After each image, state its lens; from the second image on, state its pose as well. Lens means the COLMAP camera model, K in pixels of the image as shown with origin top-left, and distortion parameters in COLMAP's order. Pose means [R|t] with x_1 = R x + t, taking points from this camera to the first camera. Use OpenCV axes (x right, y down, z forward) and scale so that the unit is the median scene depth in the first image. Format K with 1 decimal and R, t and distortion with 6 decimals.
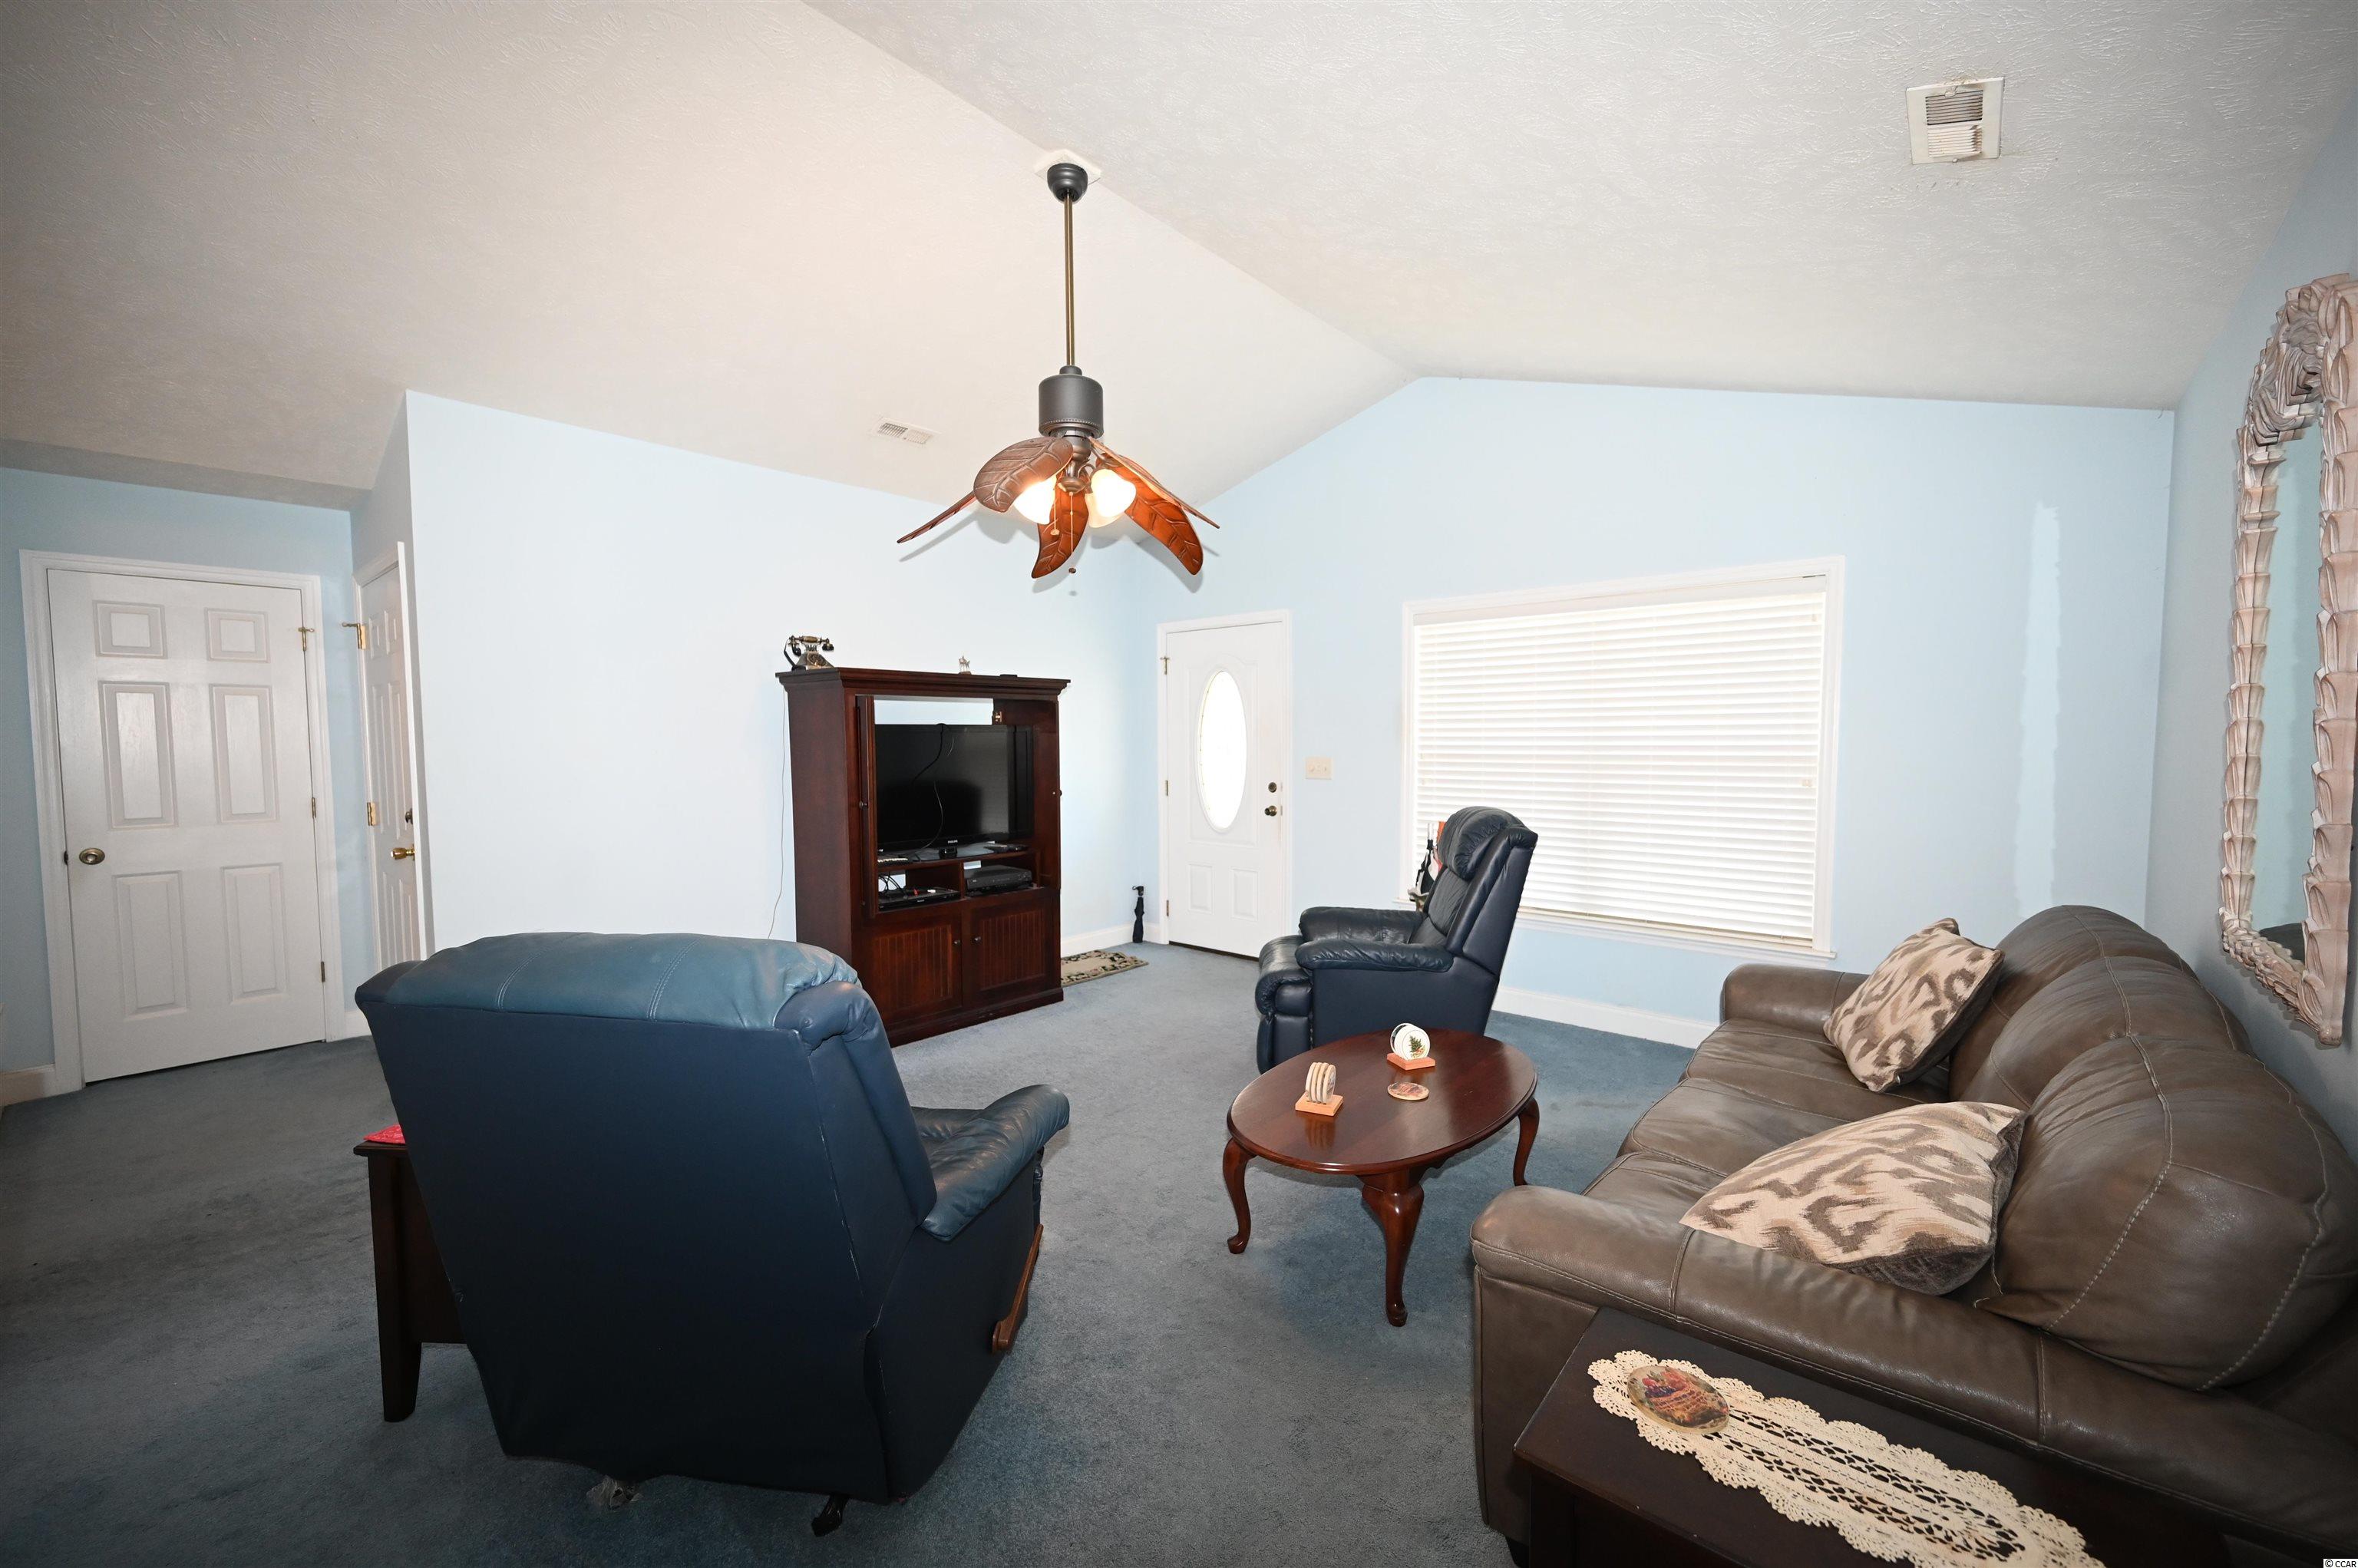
lens RADIAL K [[927.0, 0, 1173.1], [0, 927.0, 785.1], [0, 0, 1]] dist [-0.000498, -0.000108]
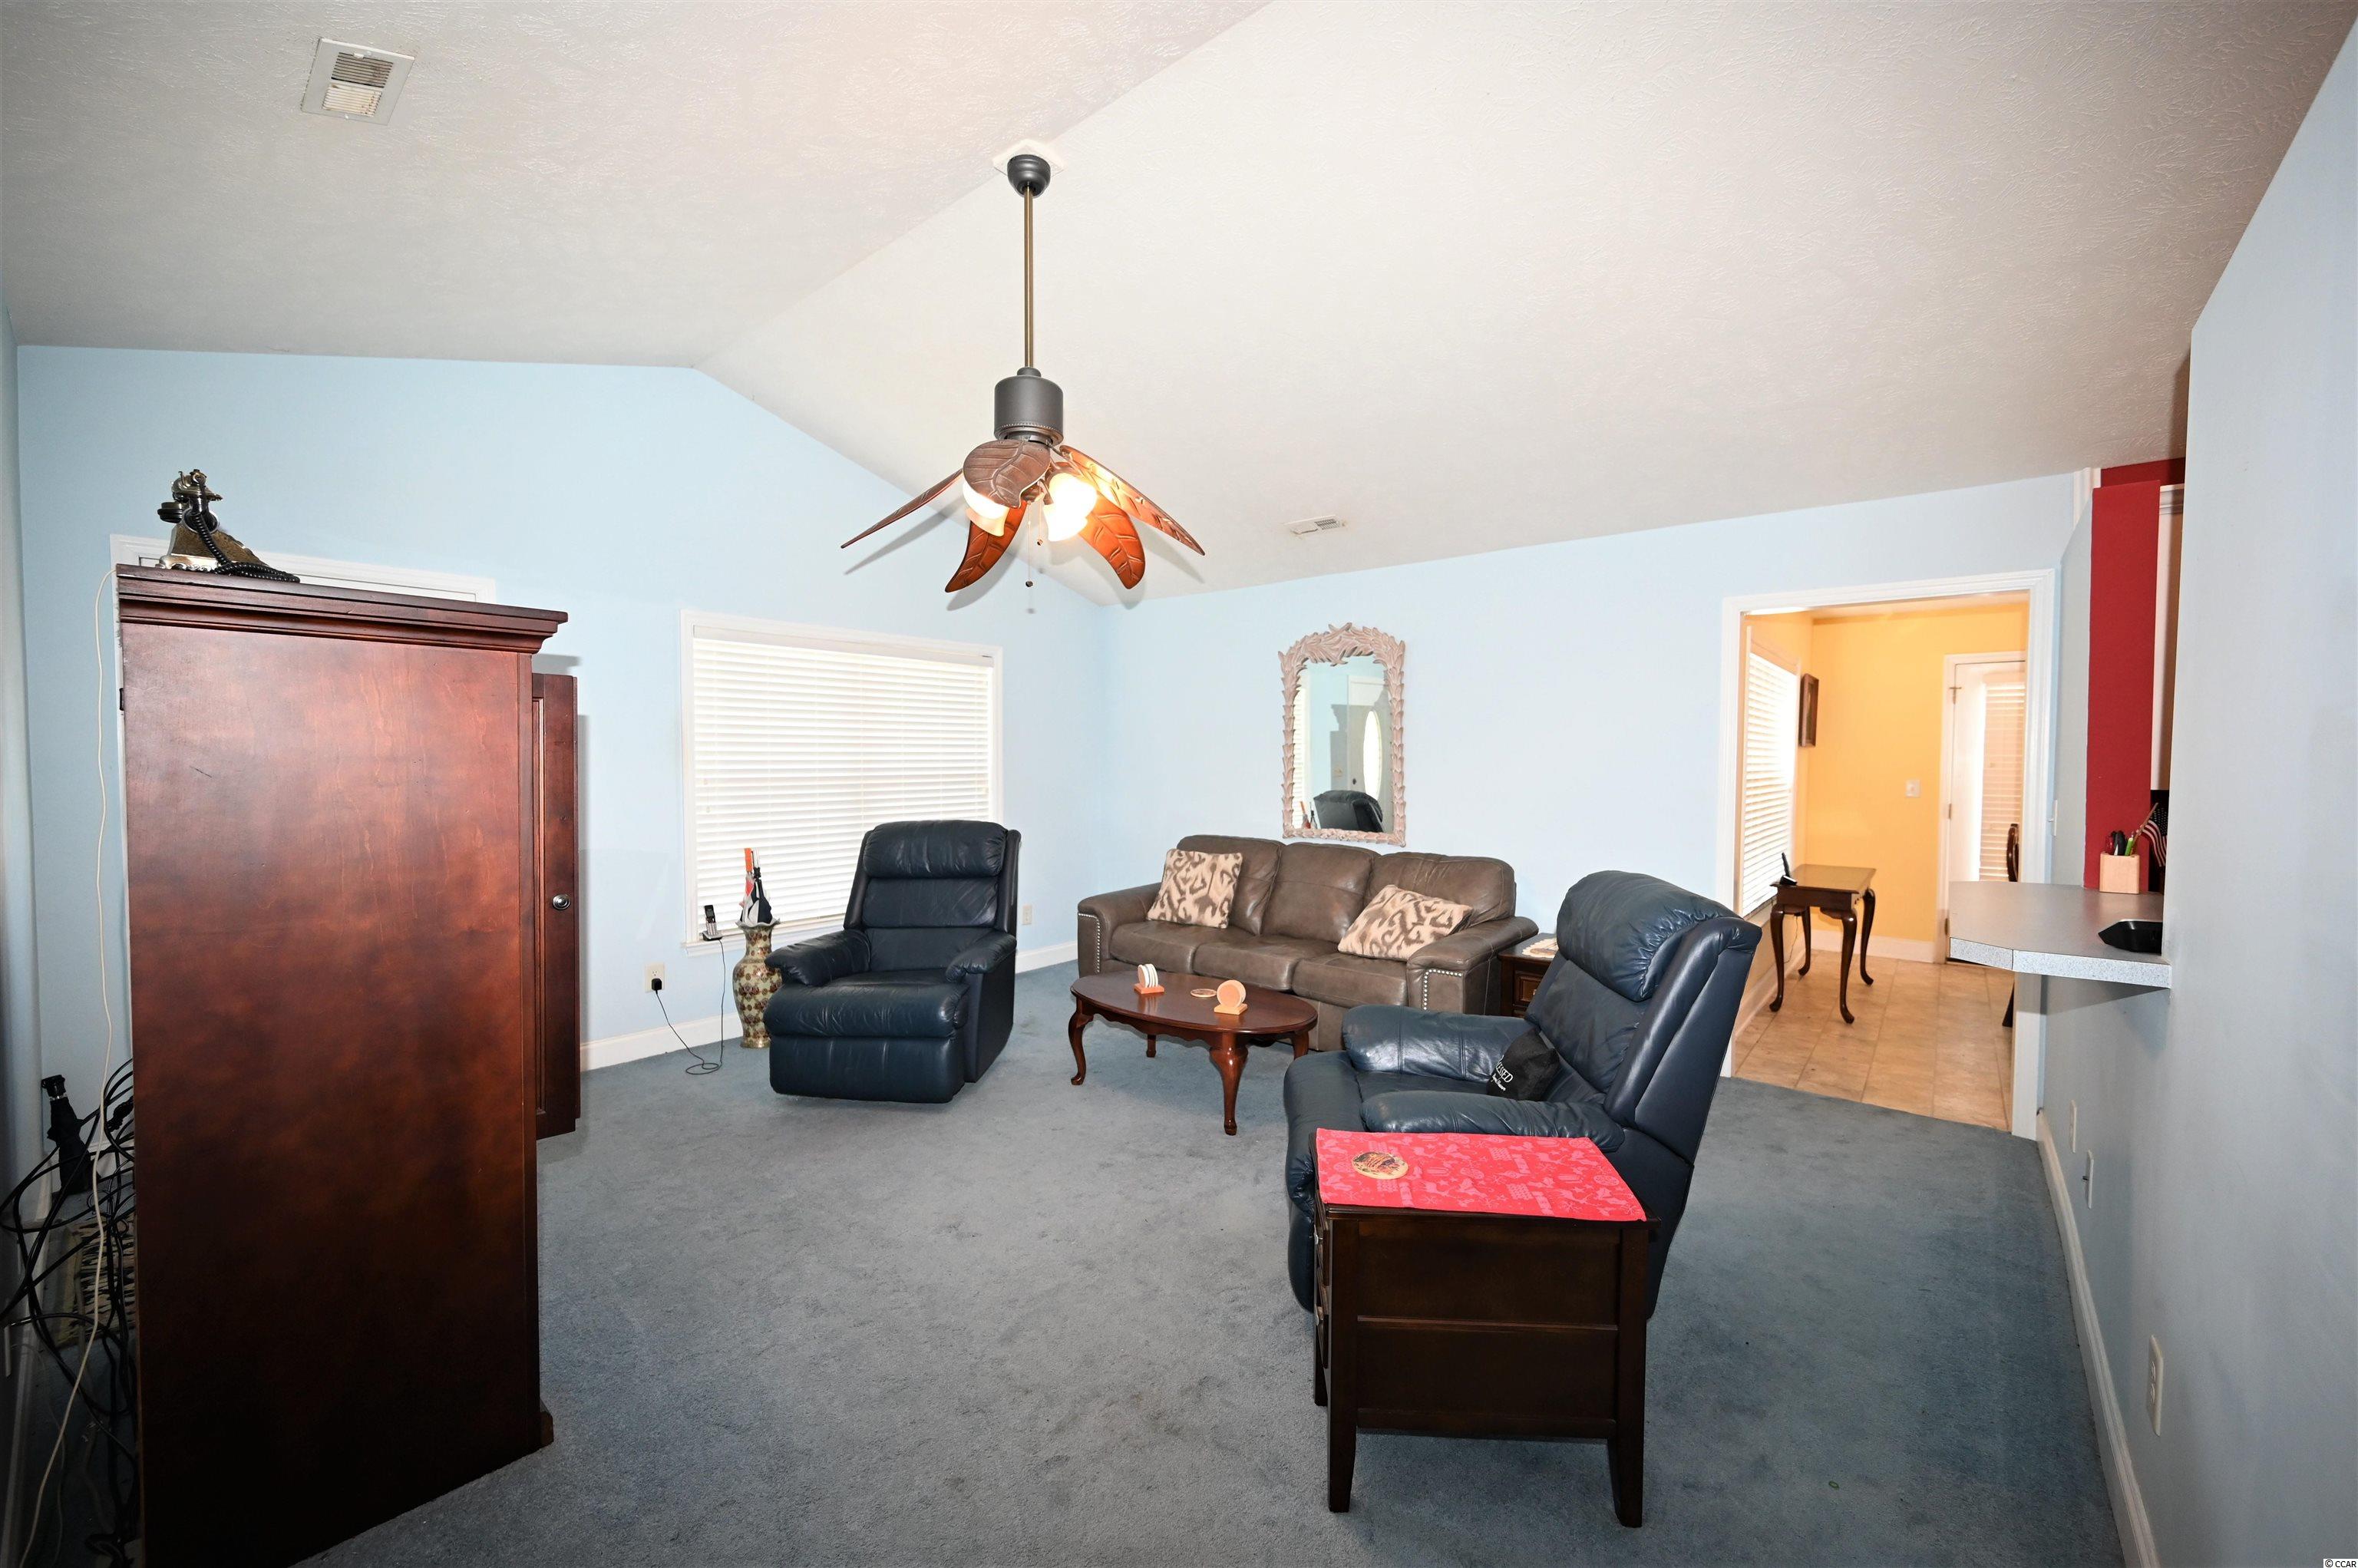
lens RADIAL K [[946.4, 0, 1179.0], [0, 946.4, 784.0], [0, 0, 1]] dist [-0.001376, -0.000125]
pose [[-0.029607, -0.028129, 0.999166, -0.892031], [0.049907, 0.998316, 0.029583, -0.043782], [-0.998315, 0.050741, -0.028154, 0.733160]]
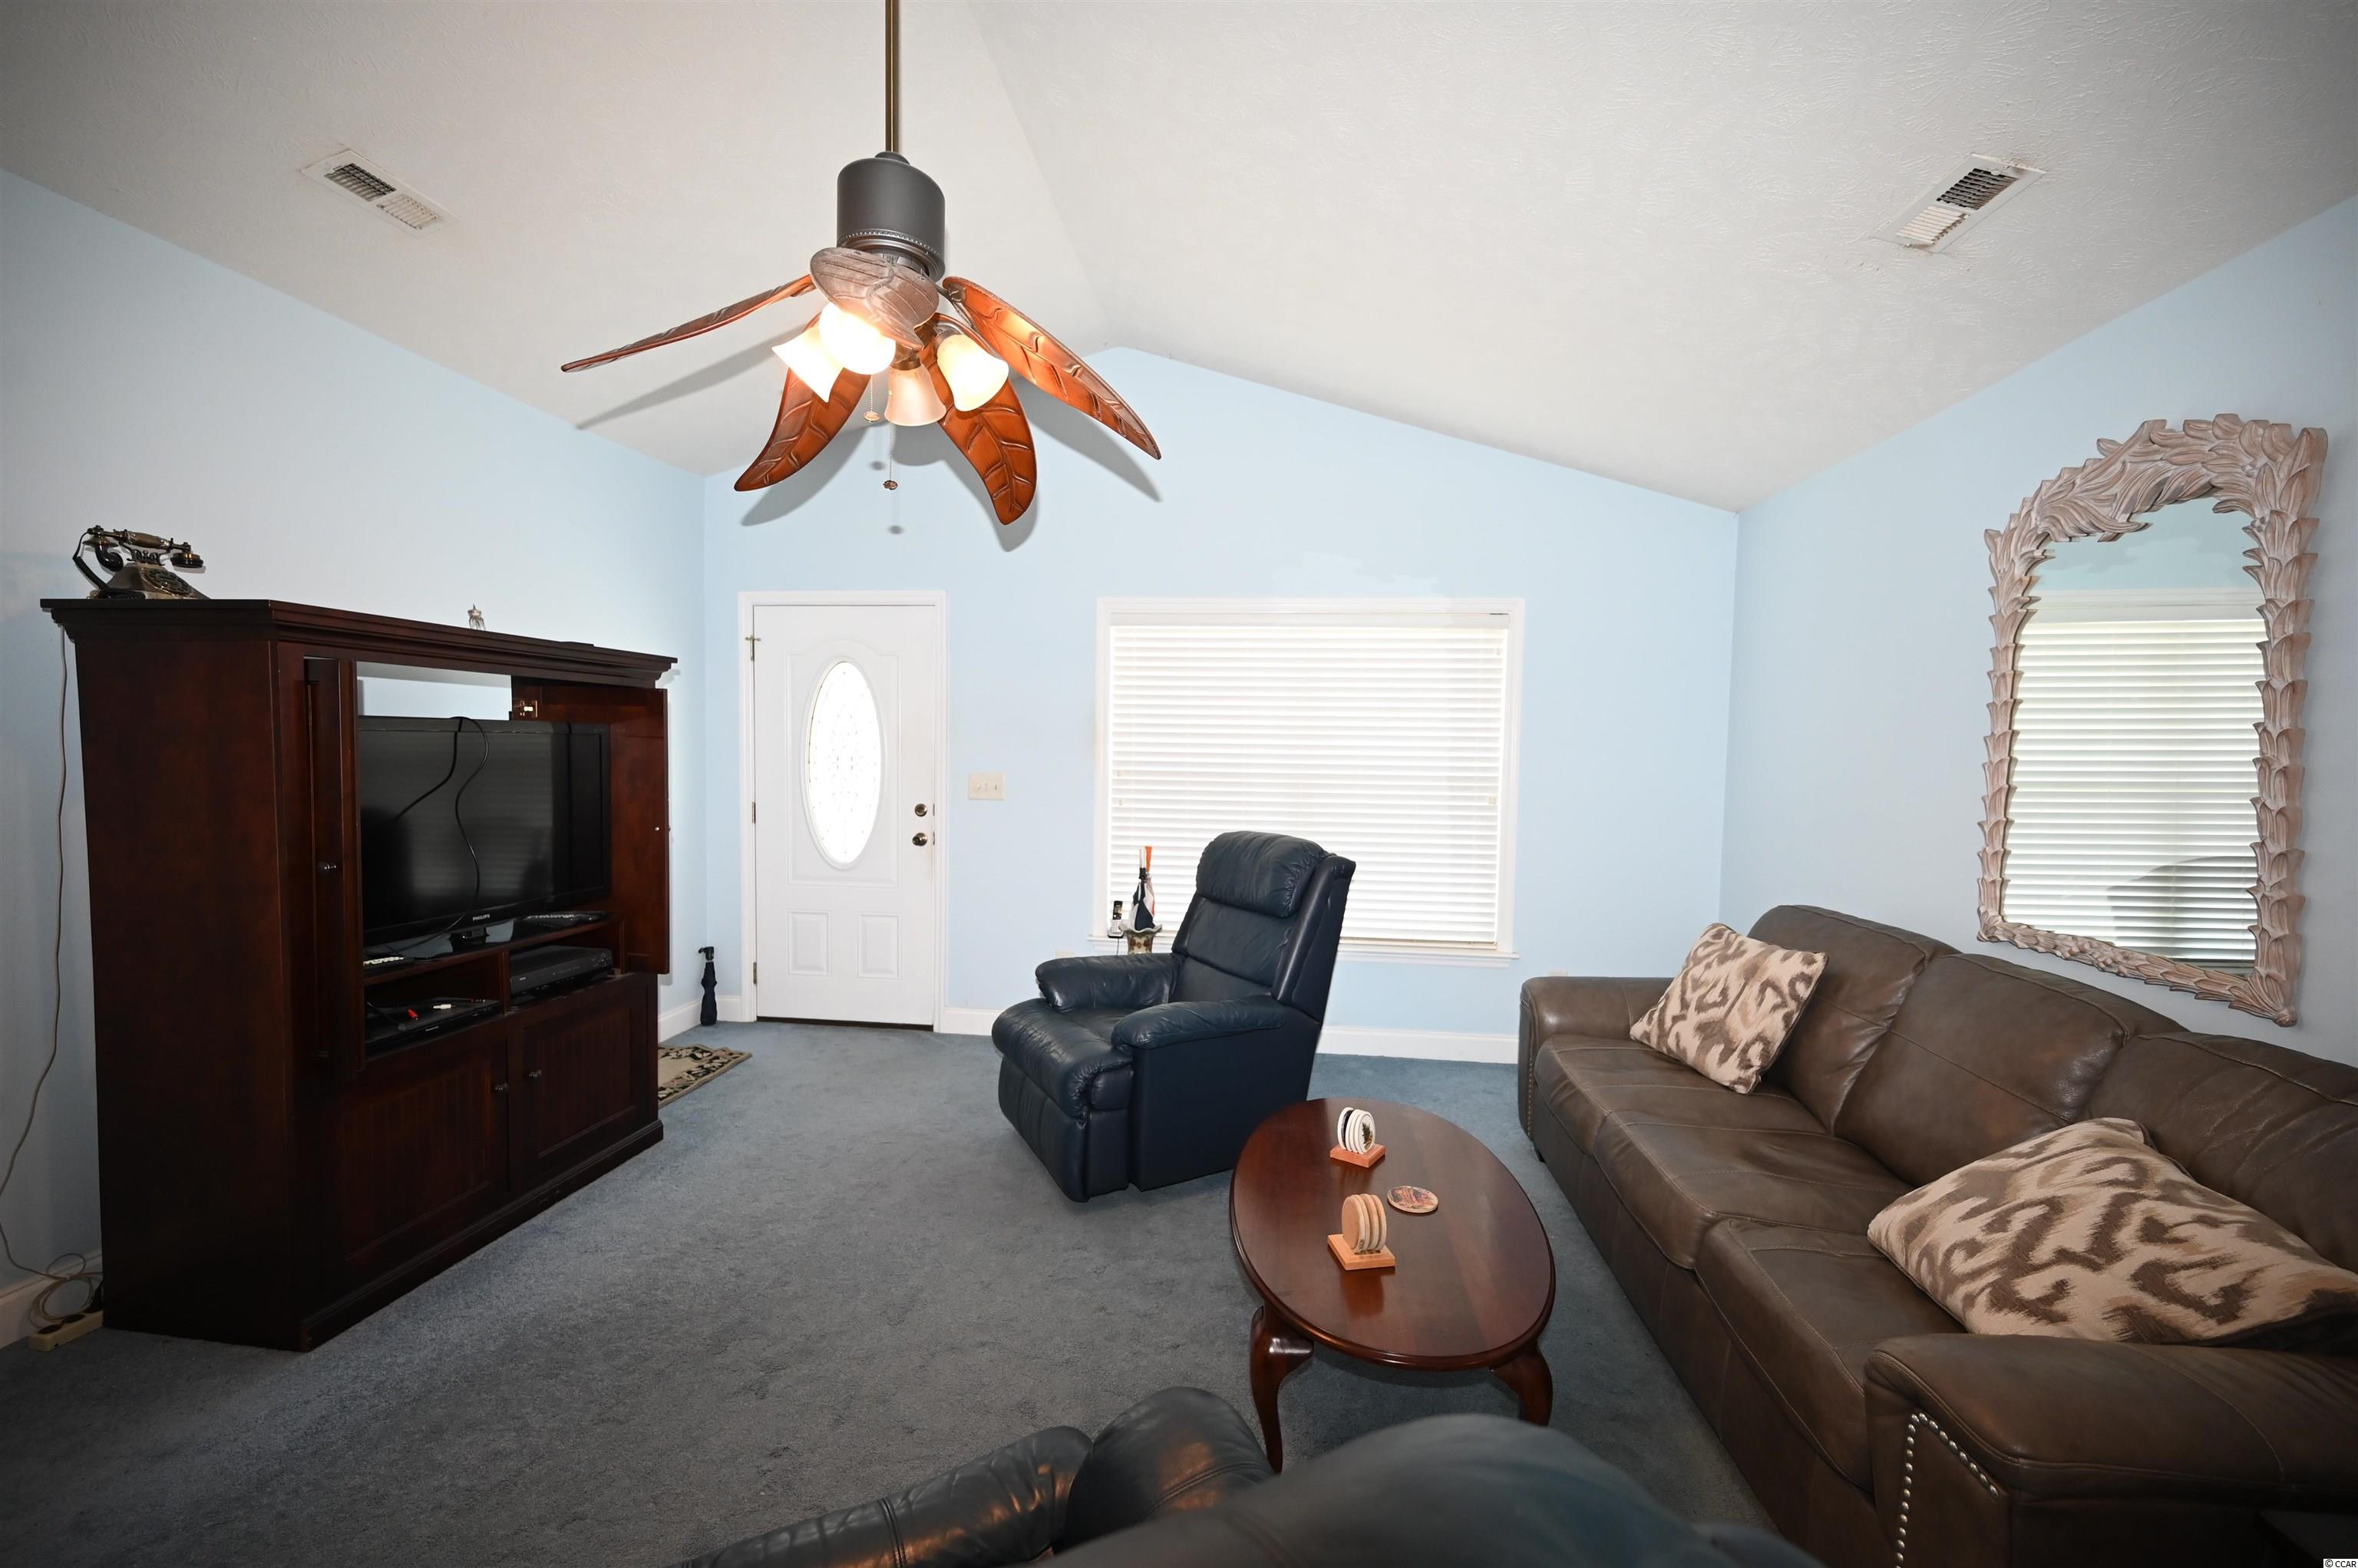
lens RADIAL K [[932.6, 0, 1179.6], [0, 932.6, 786.4], [0, 0, 1]] dist [0.000770, 0.000116]
pose [[0.818126, -0.006082, 0.575007, -0.259414], [0.009690, 0.999948, -0.003211, -0.019887], [-0.574958, 0.008199, 0.818142, 0.309031]]
